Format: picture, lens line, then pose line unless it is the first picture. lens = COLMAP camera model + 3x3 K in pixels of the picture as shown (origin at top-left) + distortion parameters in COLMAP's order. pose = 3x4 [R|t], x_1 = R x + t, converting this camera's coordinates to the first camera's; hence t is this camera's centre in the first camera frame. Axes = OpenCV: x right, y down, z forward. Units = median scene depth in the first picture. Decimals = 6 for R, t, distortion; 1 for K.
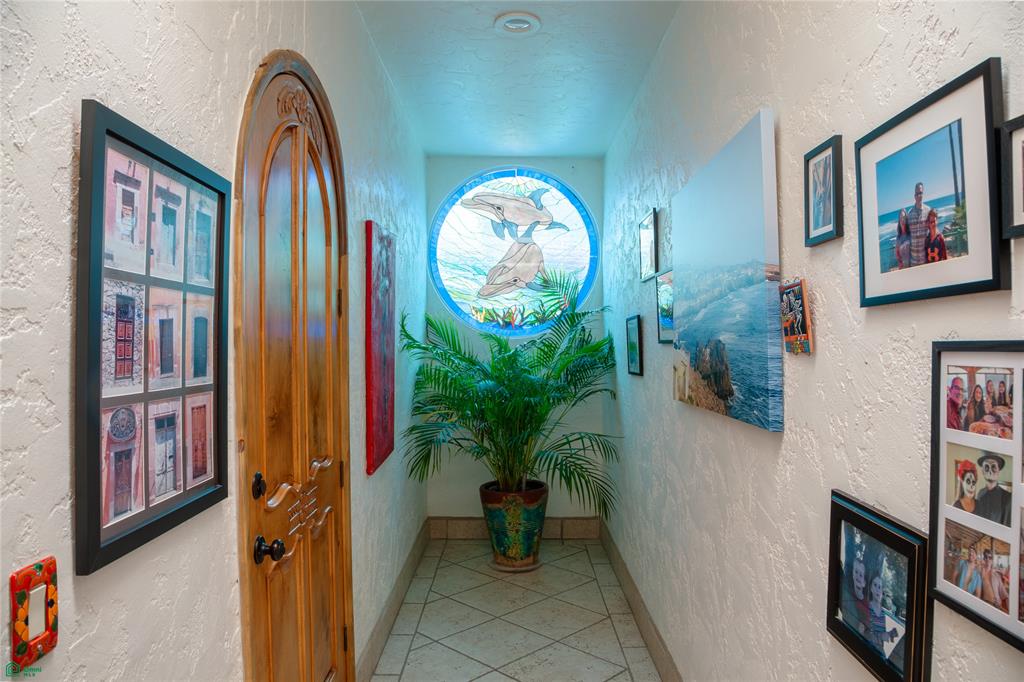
lens RADIAL K [[686.7, 0, 512.0], [0, 686.7, 341.0], [0, 0, 1]] dist [-0.127566, 0.069561]
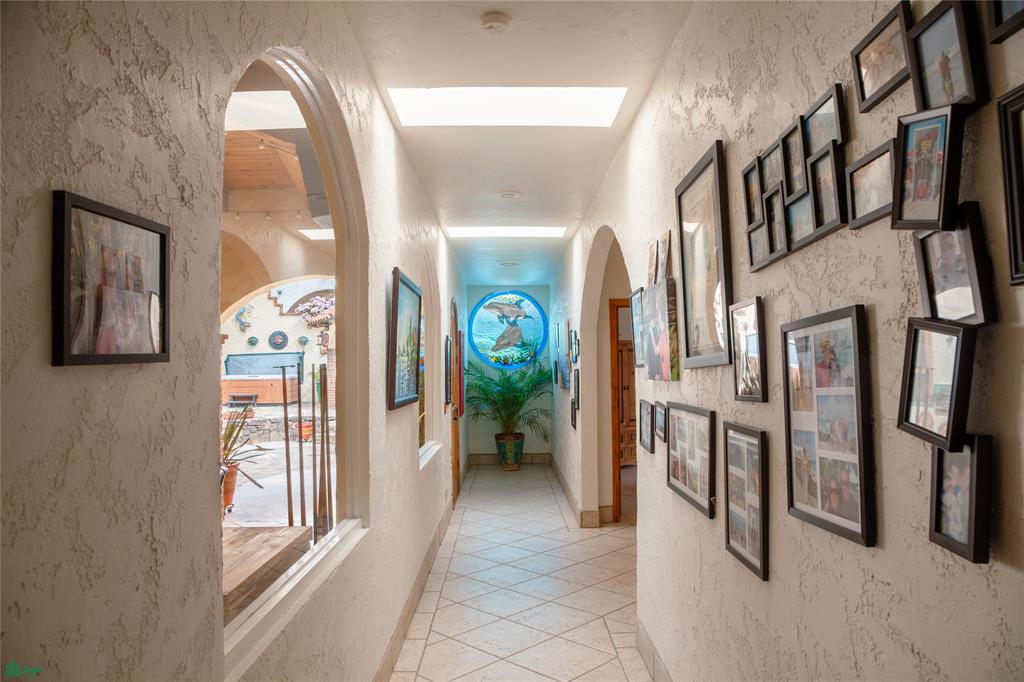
lens RADIAL K [[686.7, 0, 512.0], [0, 686.7, 341.0], [0, 0, 1]] dist [-0.127566, 0.069561]
pose [[0.999880, -0.015470, 0.001178, 0.011392], [0.015510, 0.998553, -0.051497, 0.016455], [-0.000380, 0.051509, 0.998672, -1.145838]]
